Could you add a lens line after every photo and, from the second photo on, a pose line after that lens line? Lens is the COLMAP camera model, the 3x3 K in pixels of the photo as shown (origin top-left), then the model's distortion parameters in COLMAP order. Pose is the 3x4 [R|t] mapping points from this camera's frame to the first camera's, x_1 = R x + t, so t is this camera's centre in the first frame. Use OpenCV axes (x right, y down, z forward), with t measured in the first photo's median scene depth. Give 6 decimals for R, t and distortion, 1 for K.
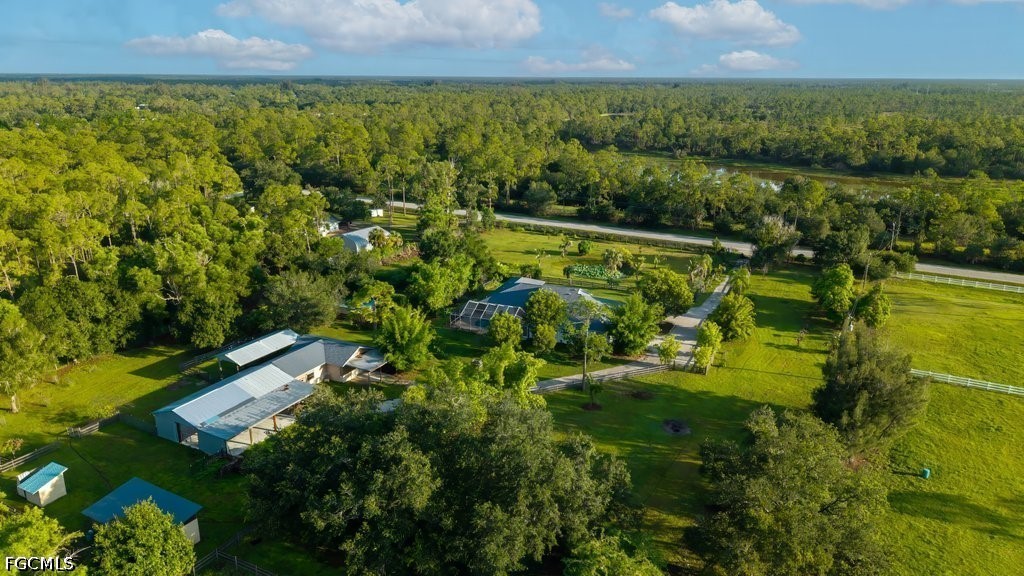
lens RADIAL K [[681.8, 0, 515.2], [0, 681.8, 288.9], [0, 0, 1]] dist [0.043589, -0.058592]
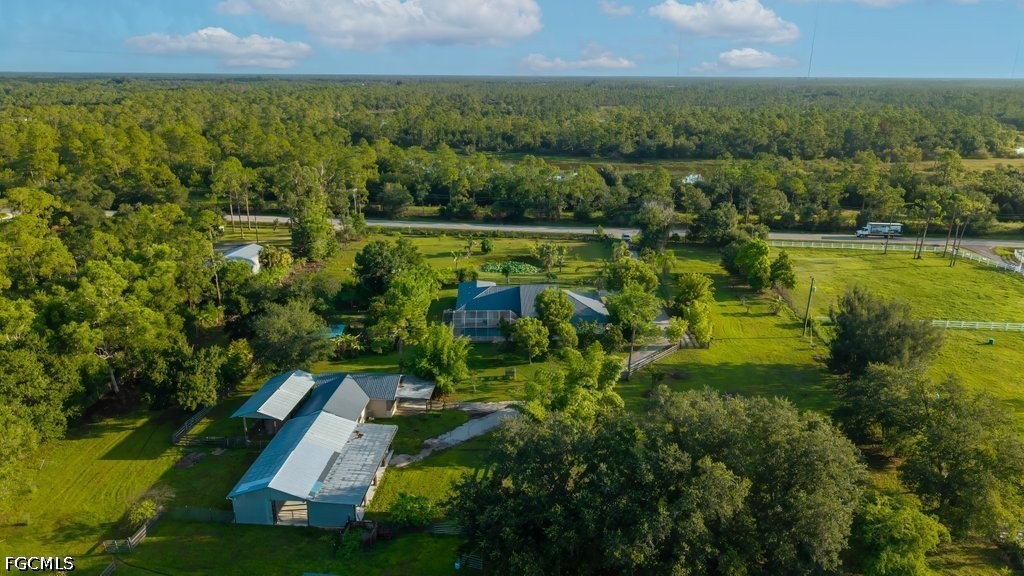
lens RADIAL K [[681.8, 0, 515.2], [0, 681.8, 288.9], [0, 0, 1]] dist [0.043589, -0.058592]
pose [[0.918638, -0.117658, 0.377174, -0.260975], [0.116409, 0.992856, 0.026196, -0.021302], [-0.377561, 0.019842, 0.925772, 0.070526]]
